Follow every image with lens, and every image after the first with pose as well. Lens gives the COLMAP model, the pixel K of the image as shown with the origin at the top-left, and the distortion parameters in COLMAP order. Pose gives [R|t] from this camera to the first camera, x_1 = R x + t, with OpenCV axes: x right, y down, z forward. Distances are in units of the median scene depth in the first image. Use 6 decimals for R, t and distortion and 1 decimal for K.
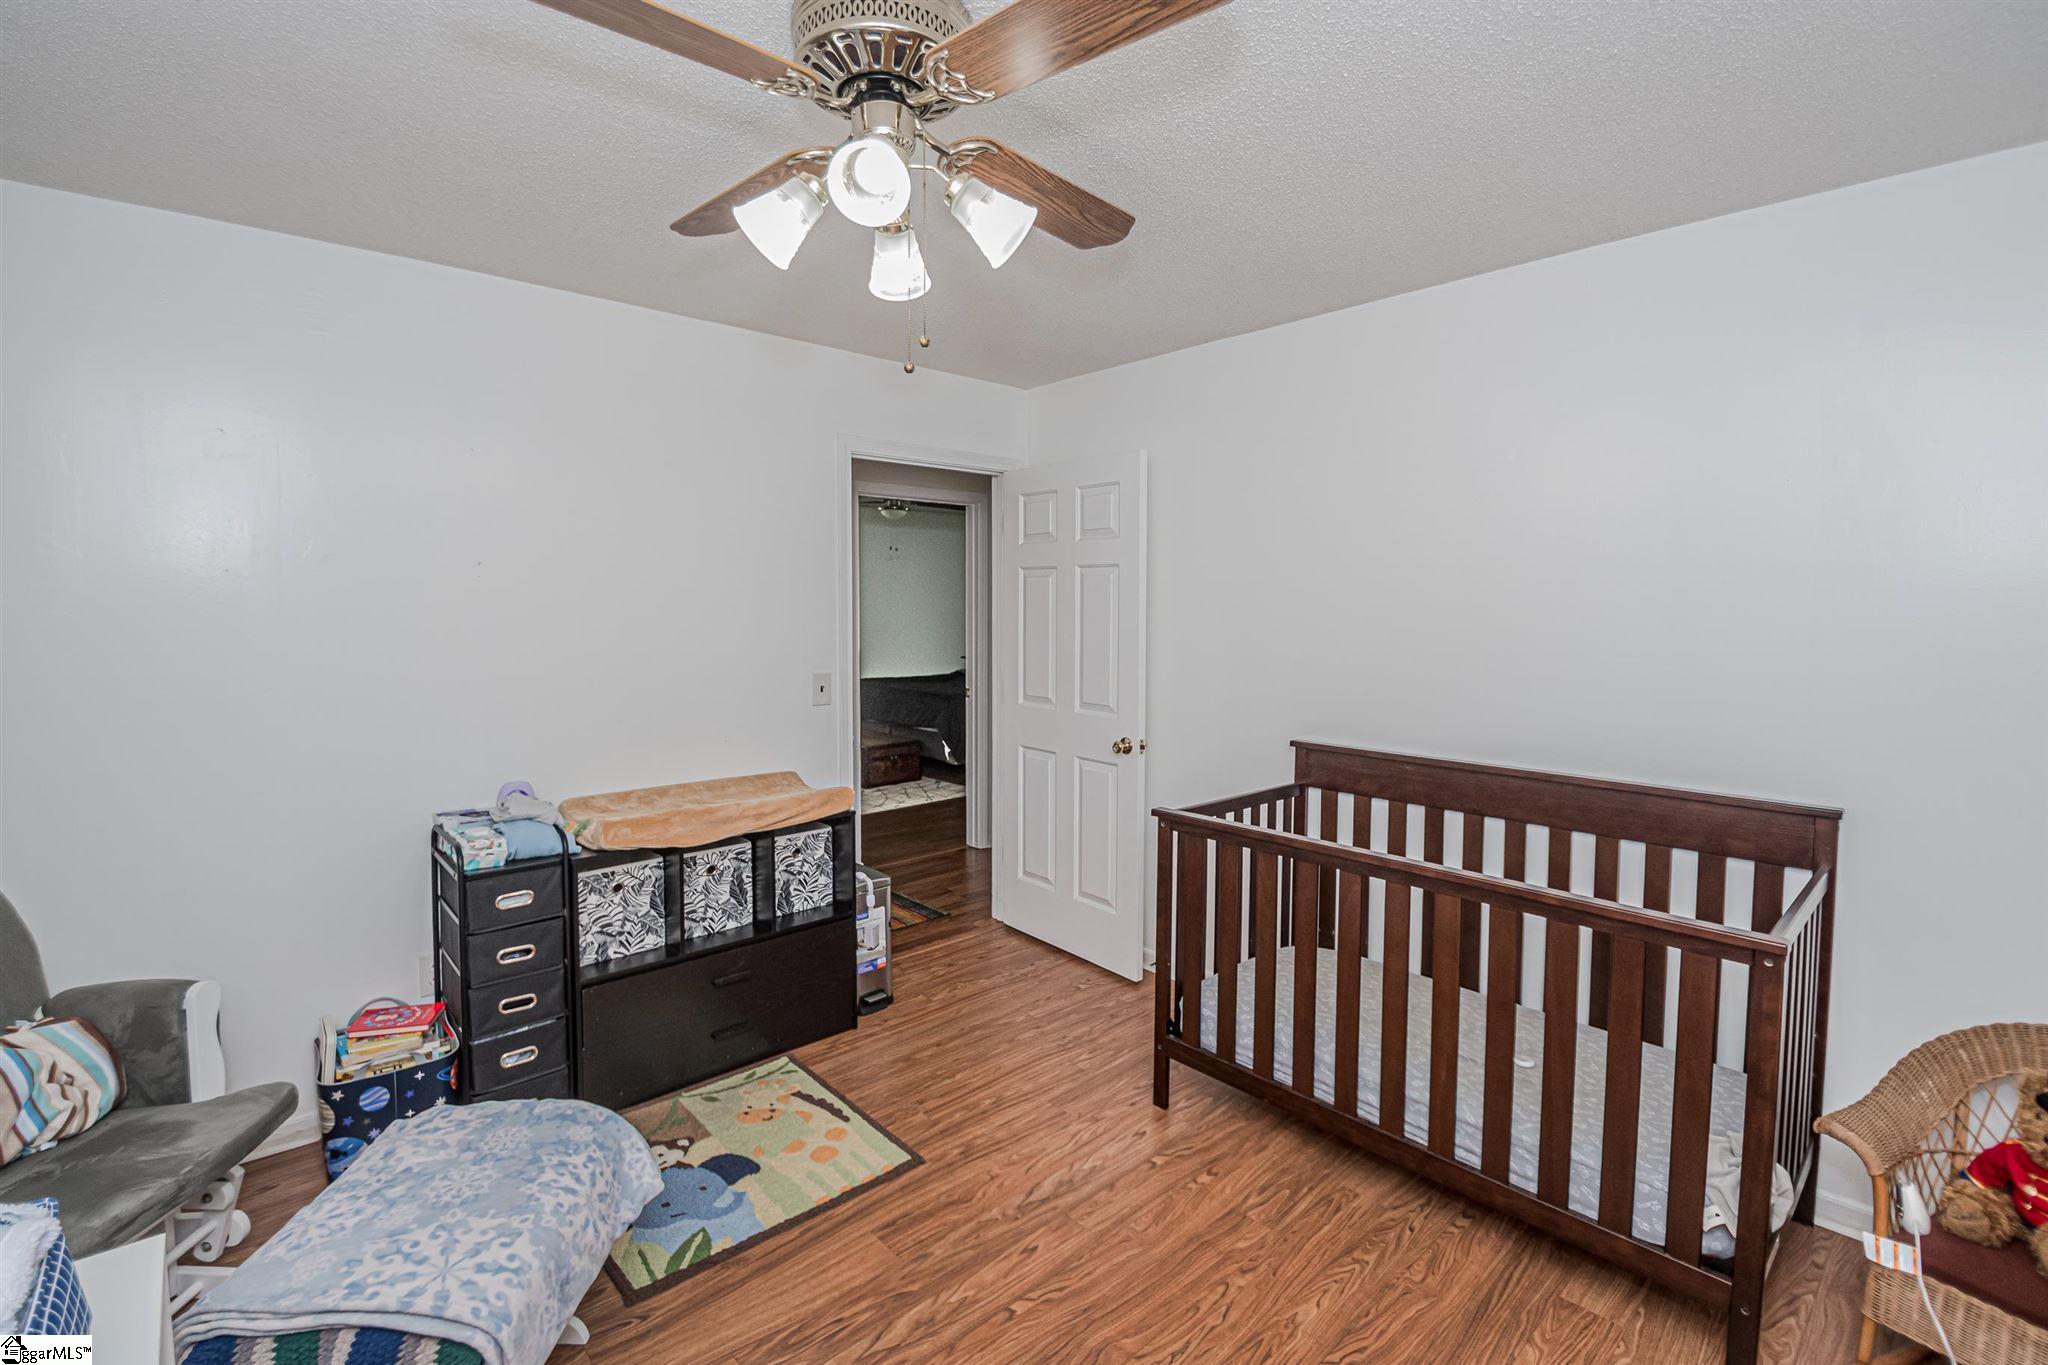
lens RADIAL K [[911.7, 0, 1020.7], [0, 911.7, 628.7], [0, 0, 1]] dist [0.000570, -0.011652]
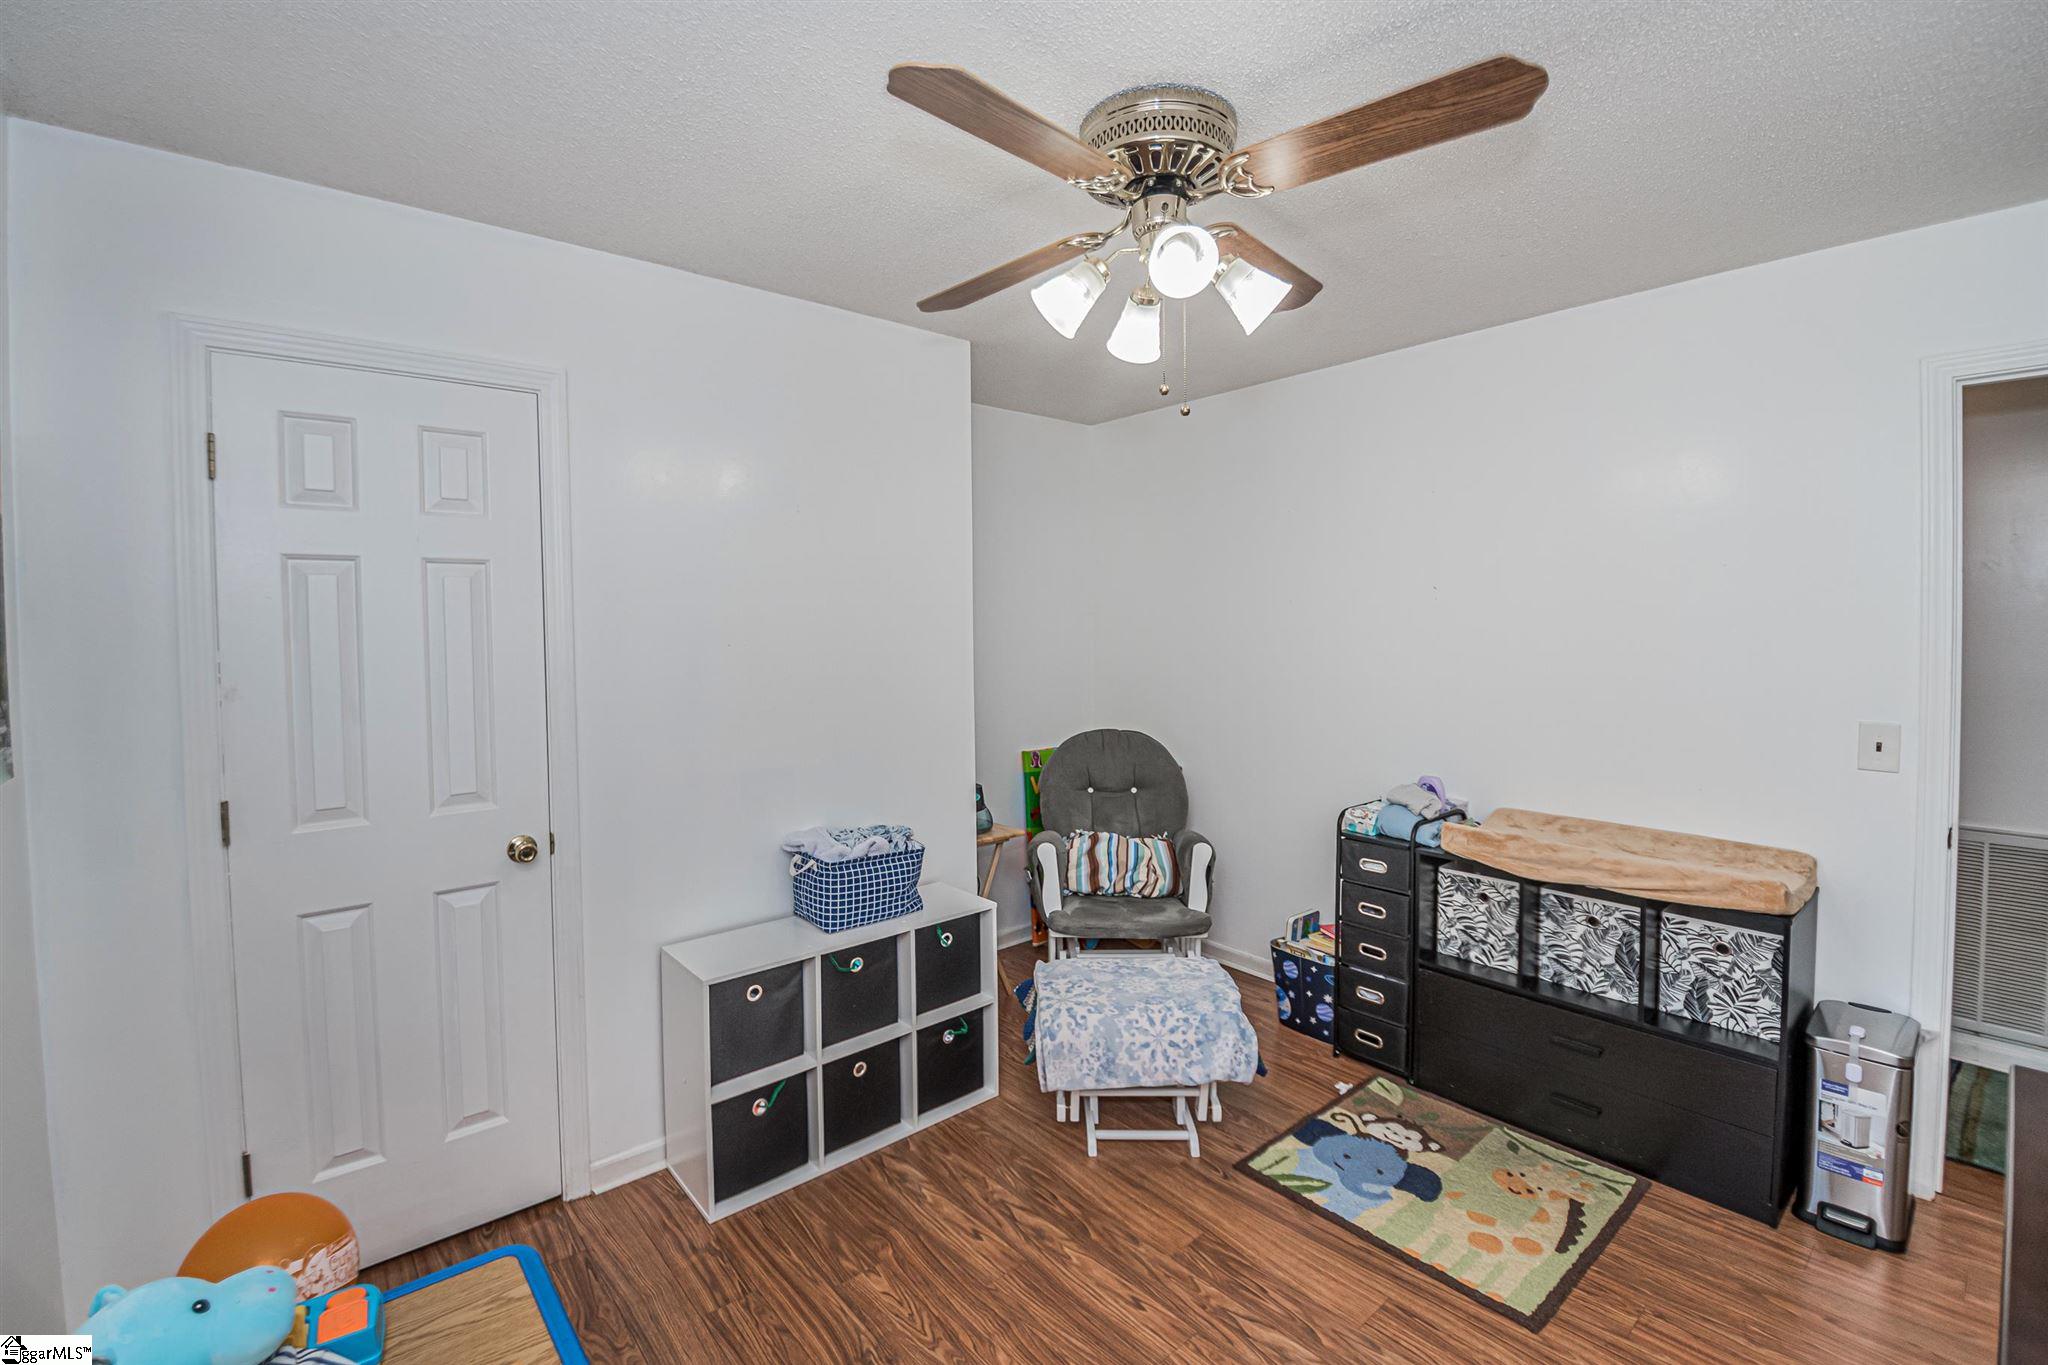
lens RADIAL K [[896.8, 0, 1020.3], [0, 896.8, 645.9], [0, 0, 1]] dist [0.002696, -0.012330]
pose [[-0.023890, 0.022676, -0.999457, 0.609067], [-0.024213, 0.999436, 0.023254, -0.011373], [0.999421, 0.024756, -0.023327, 0.518495]]
